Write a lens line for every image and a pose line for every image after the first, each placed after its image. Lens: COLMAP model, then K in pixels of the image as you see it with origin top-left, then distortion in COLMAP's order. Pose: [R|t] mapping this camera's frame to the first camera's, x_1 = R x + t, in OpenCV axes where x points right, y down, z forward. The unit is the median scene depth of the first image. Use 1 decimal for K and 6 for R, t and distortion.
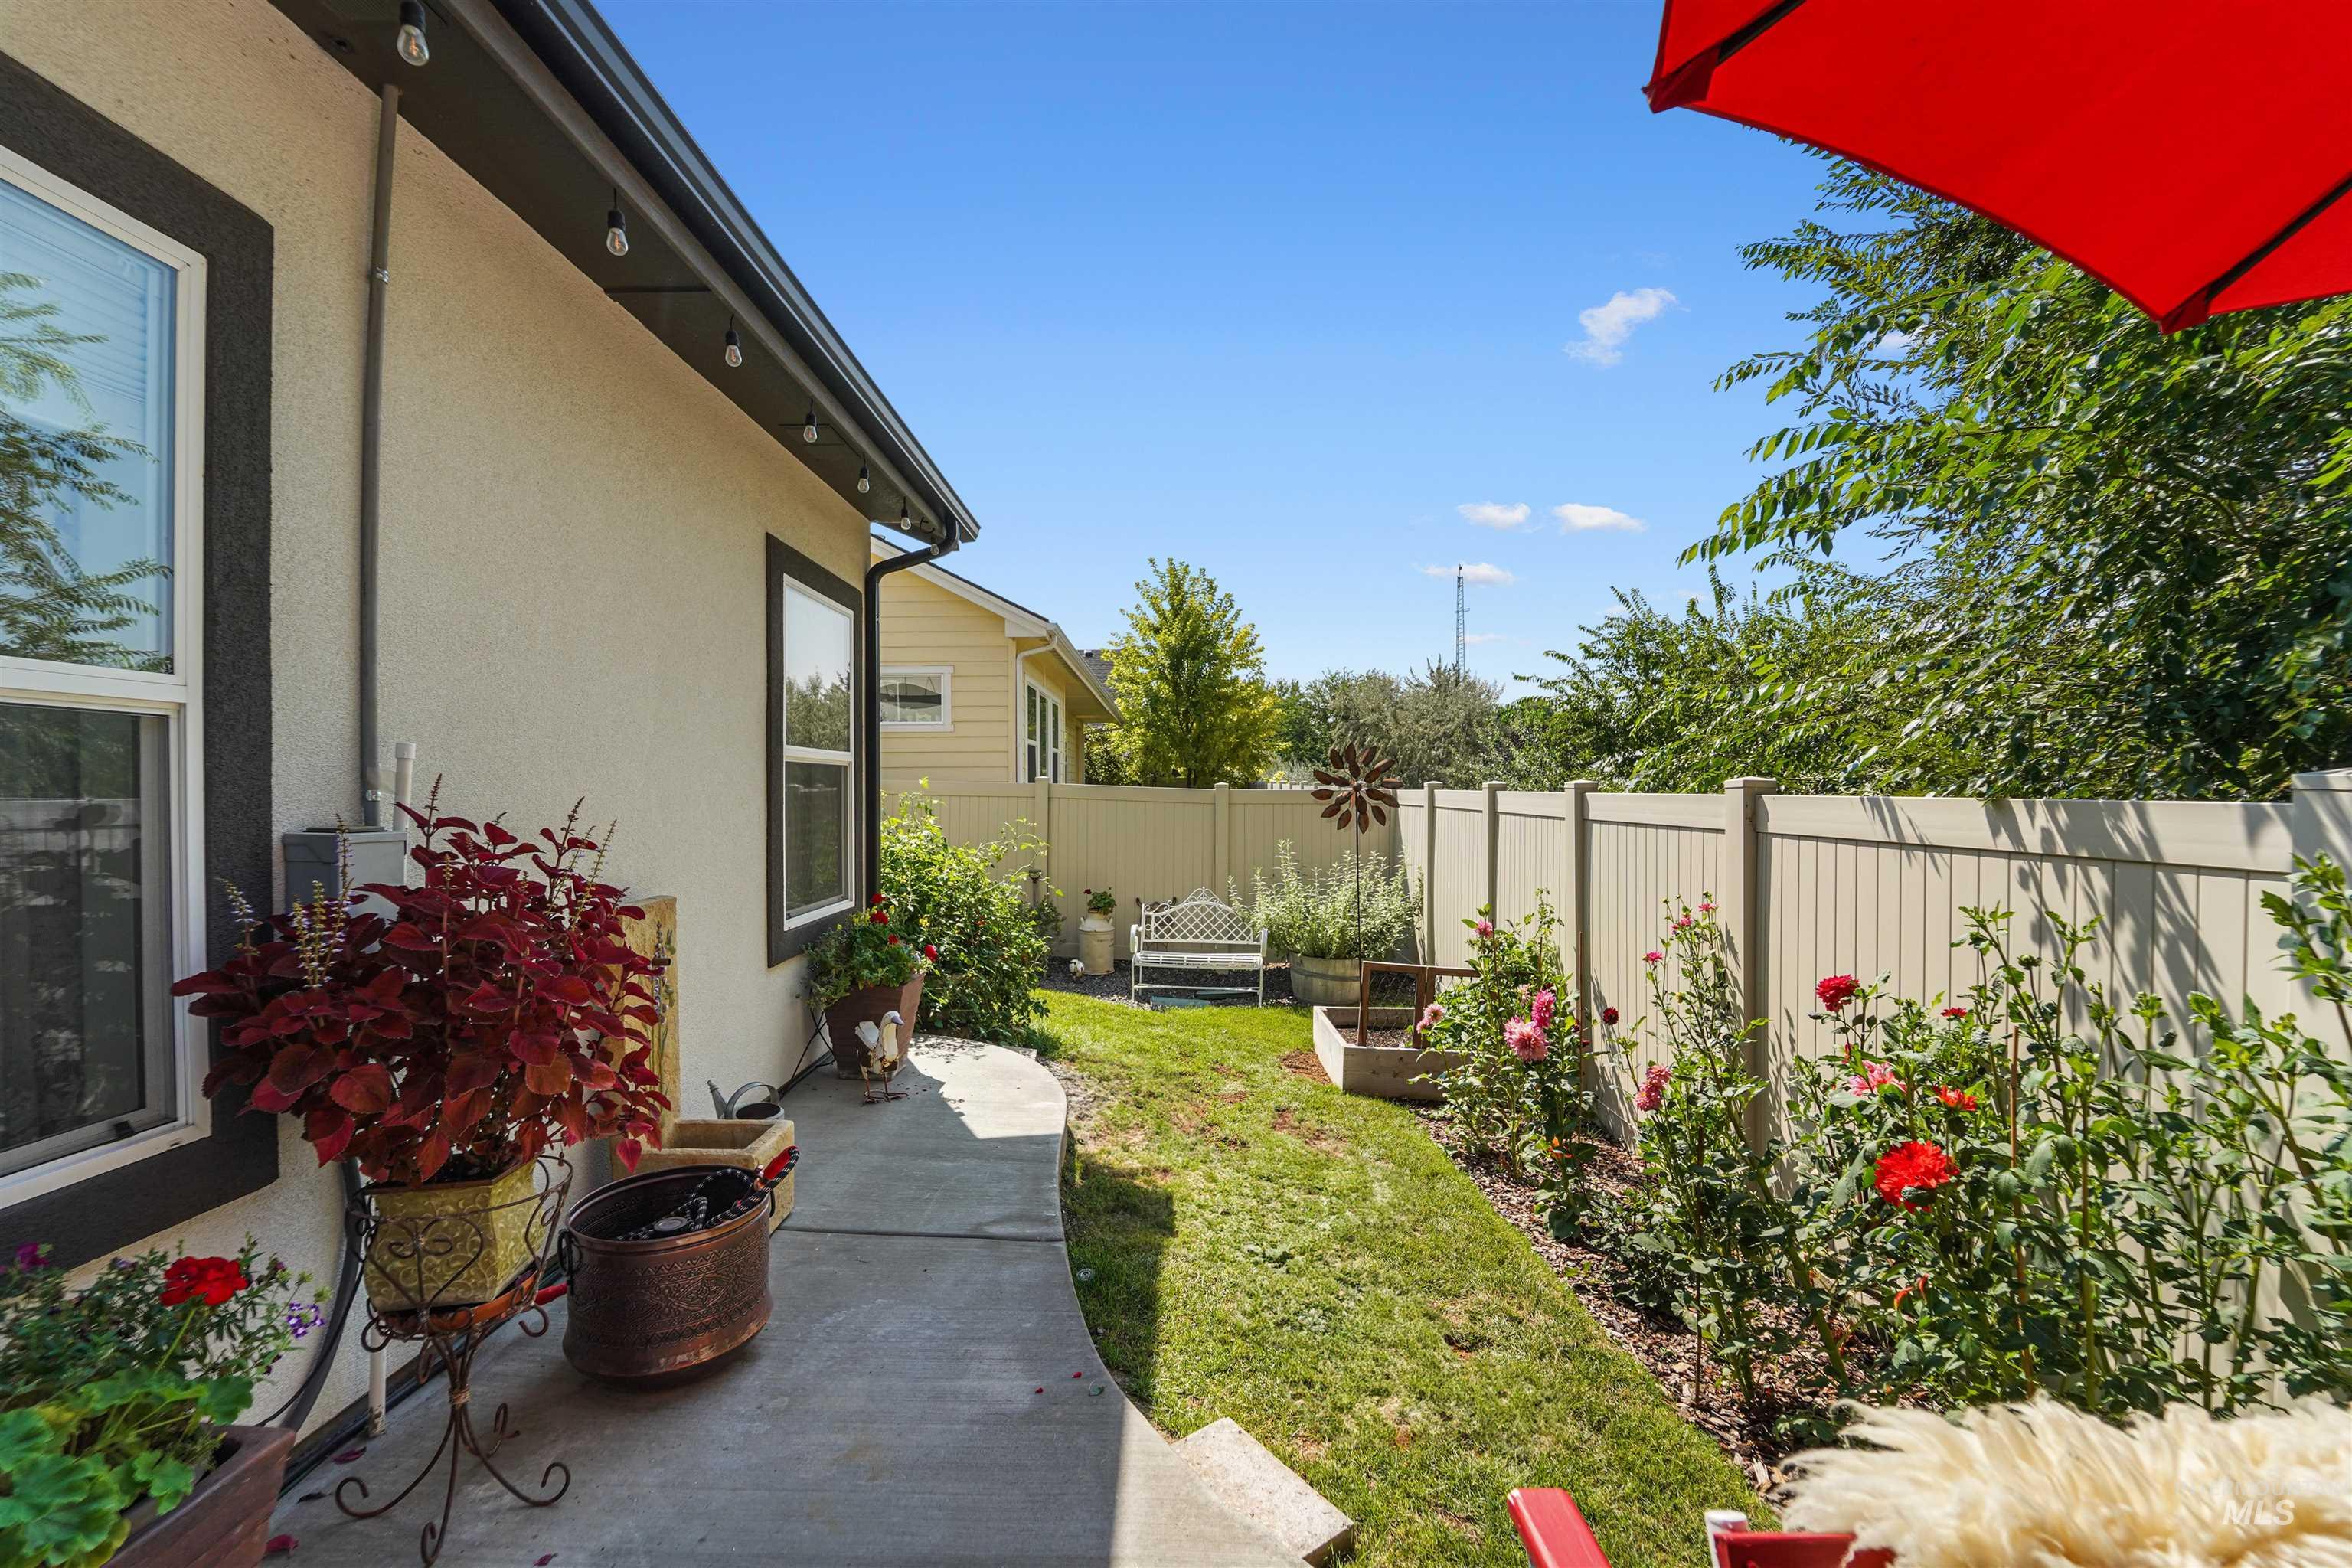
lens RADIAL K [[968.1, 0, 1174.5], [0, 968.1, 787.9], [0, 0, 1]] dist [-0.018438, 0.000844]
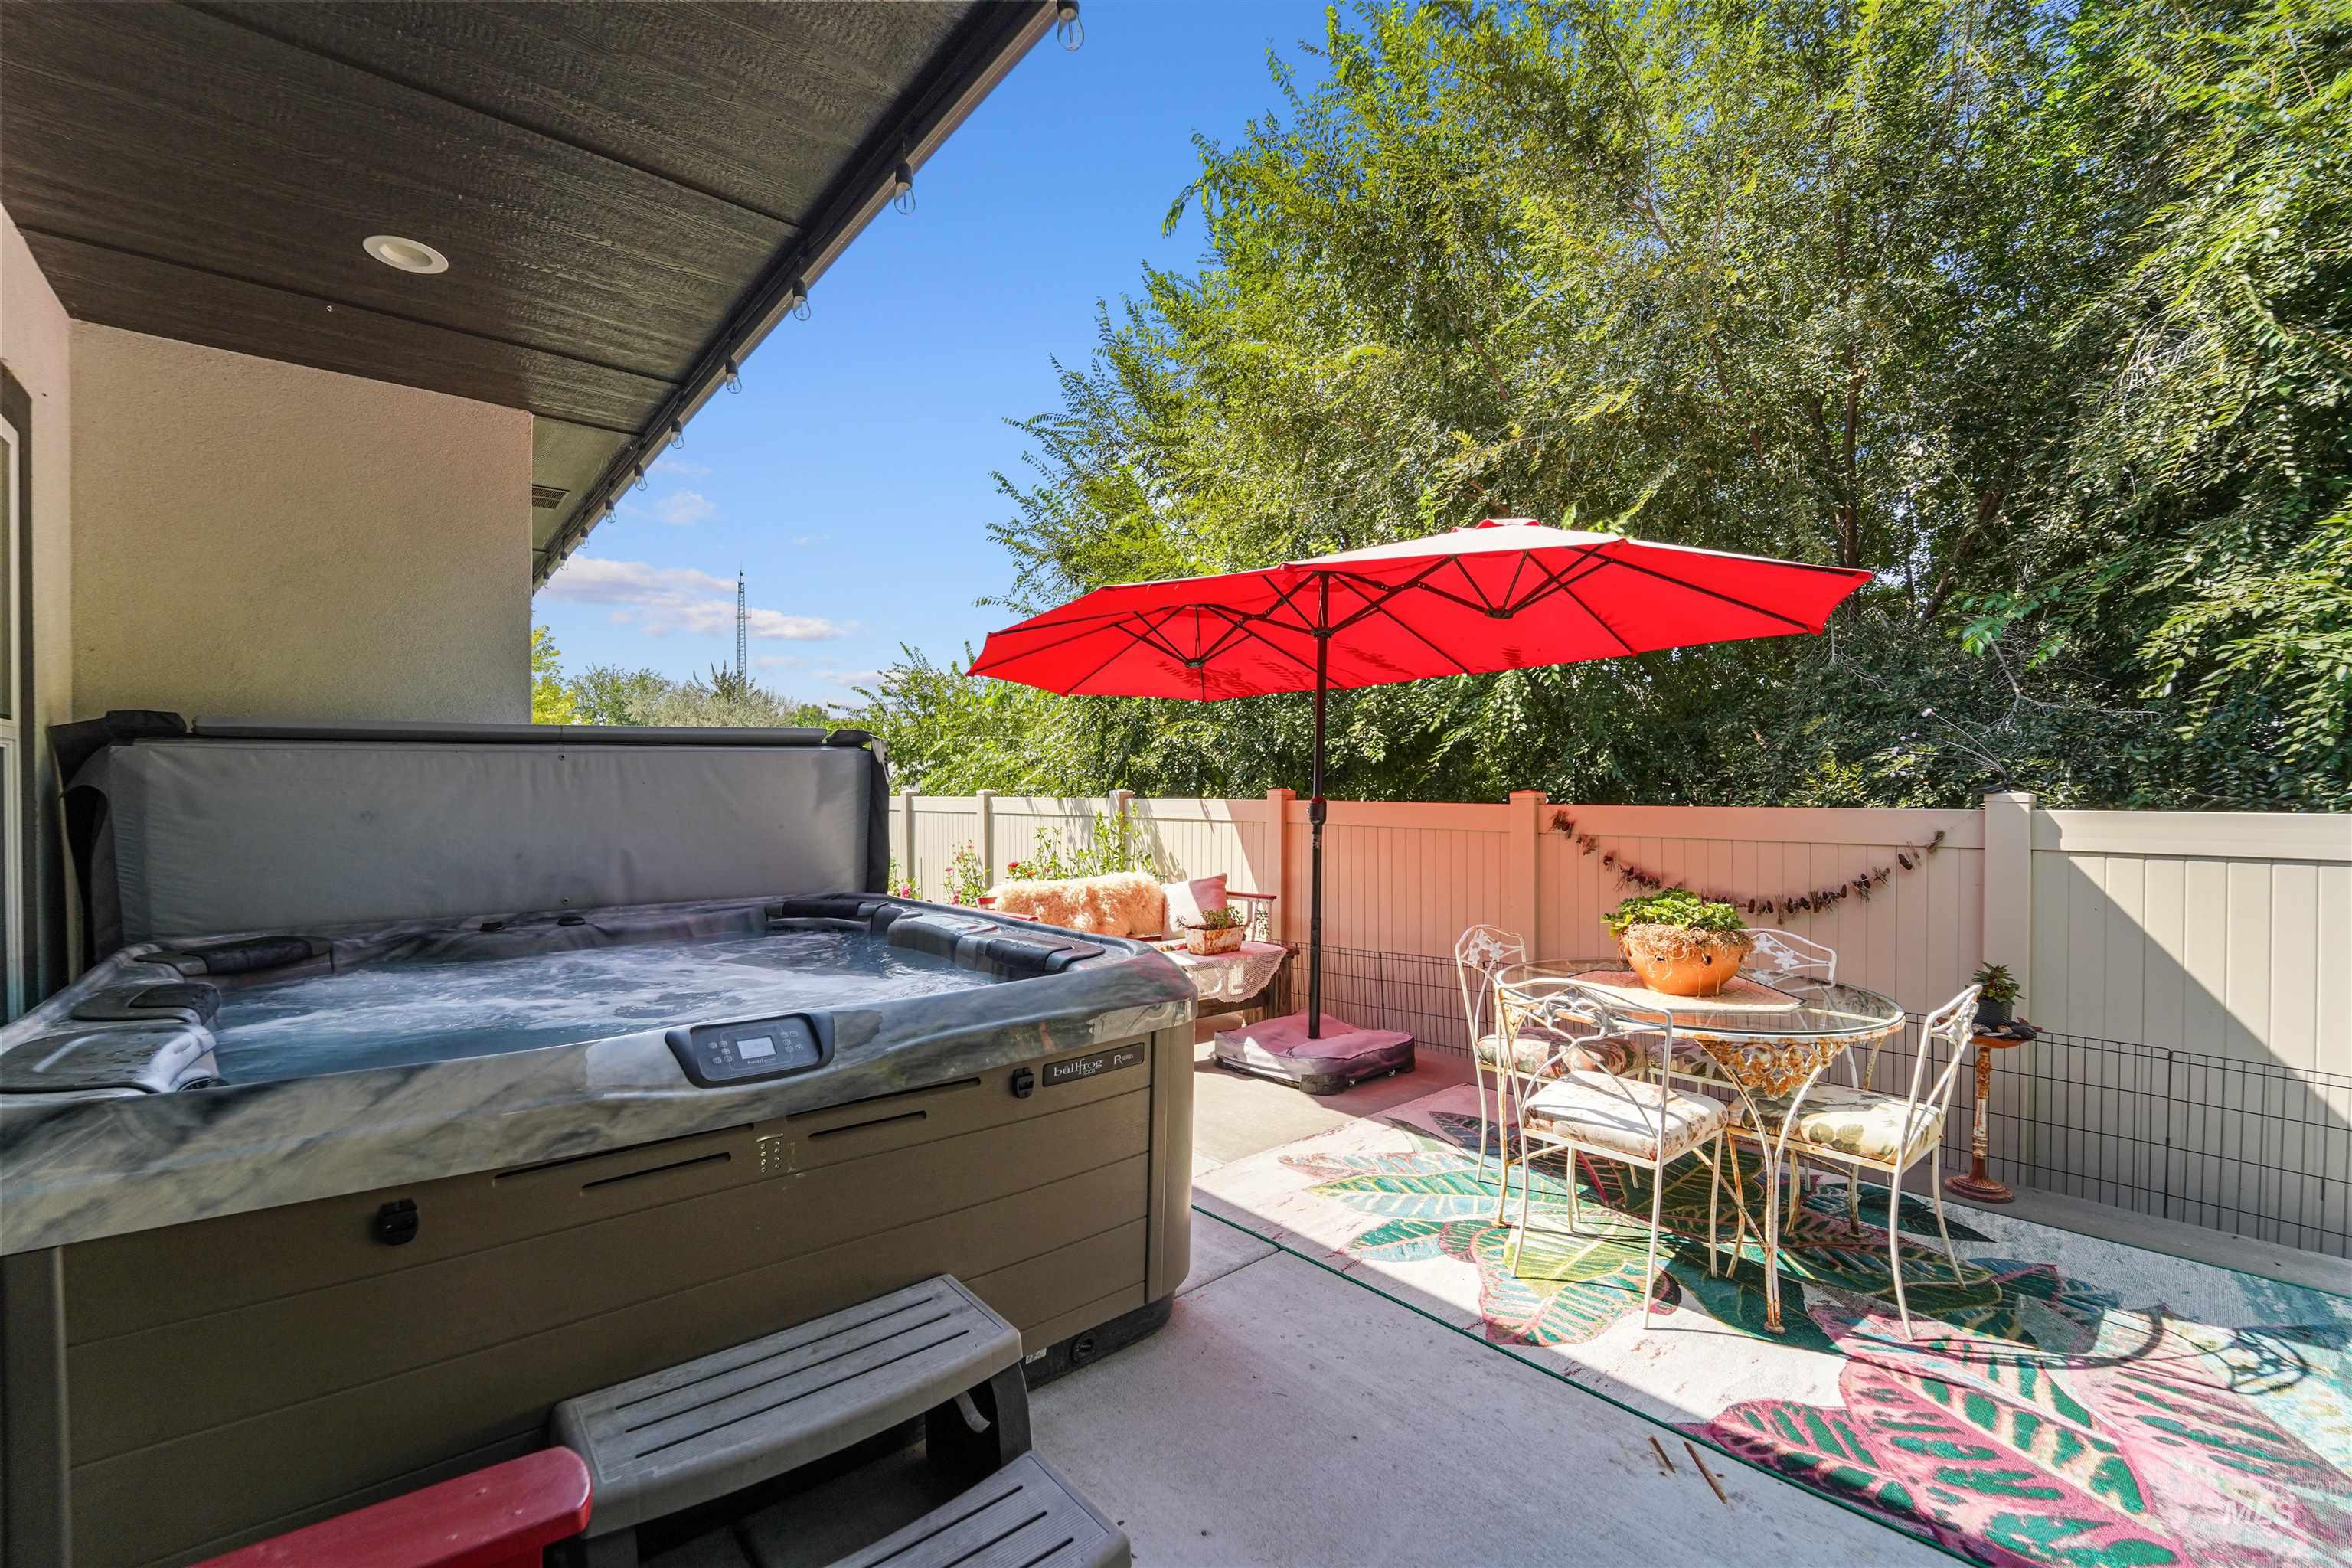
lens RADIAL K [[968.1, 0, 1169.6], [0, 968.1, 793.5], [0, 0, 1]] dist [-0.018438, 0.000844]
pose [[0.753396, -0.008899, 0.657507, -0.530735], [0.007156, 0.999960, 0.005335, -0.009735], [-0.657528, 0.000686, 0.753429, -0.922419]]
